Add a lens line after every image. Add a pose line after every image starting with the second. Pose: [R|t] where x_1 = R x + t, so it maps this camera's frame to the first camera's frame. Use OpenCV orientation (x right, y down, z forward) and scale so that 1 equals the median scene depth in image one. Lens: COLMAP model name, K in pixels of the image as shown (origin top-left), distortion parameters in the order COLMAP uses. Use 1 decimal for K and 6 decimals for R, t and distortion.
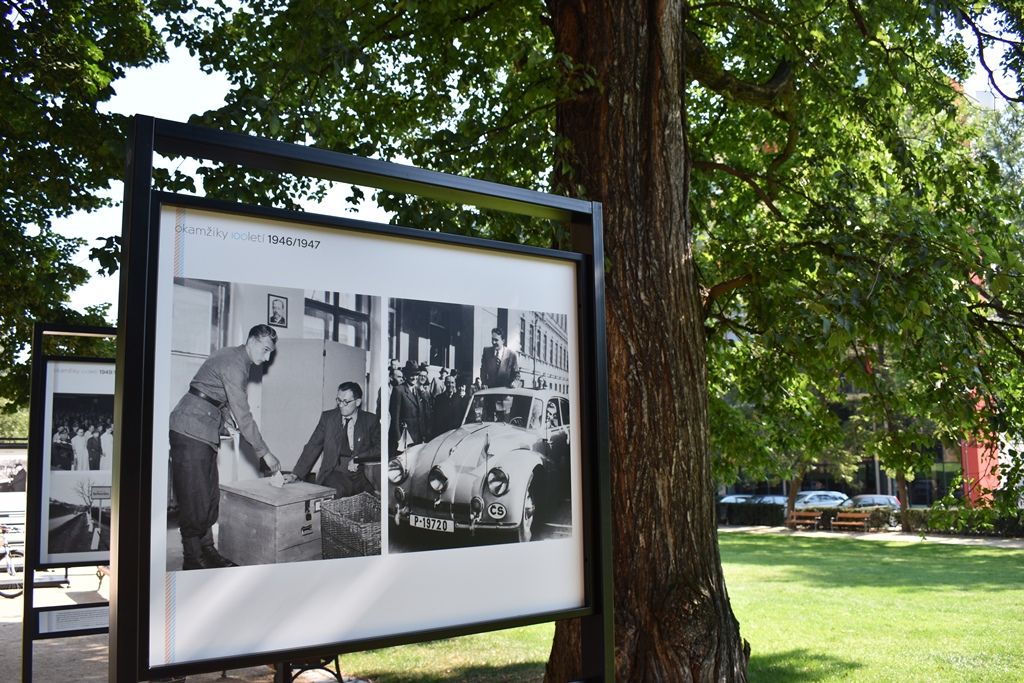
lens RADIAL K [[867.5, 0, 512.1], [0, 867.5, 343.1], [0, 0, 1]] dist [-0.076520, -0.001387]
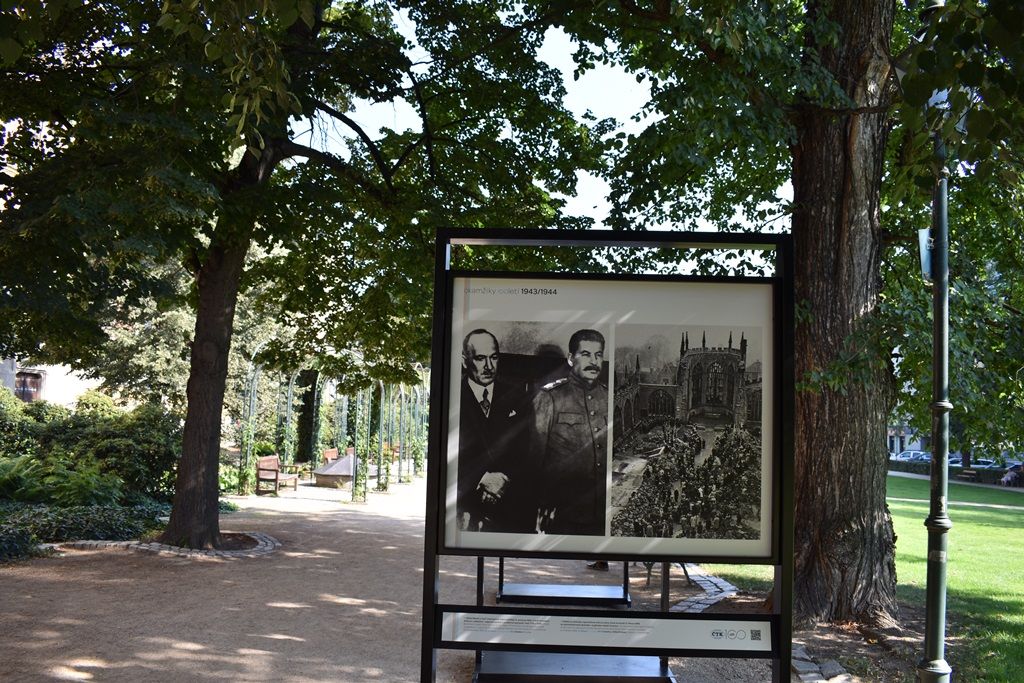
lens RADIAL K [[807.1, 0, 512.0], [0, 807.1, 343.3], [0, 0, 1]] dist [-0.001345, -0.000278]
pose [[0.816248, -0.030113, -0.576916, 0.544644], [0.044923, 0.998925, 0.011418, -0.092119], [0.575952, -0.035237, 0.816723, -0.555087]]
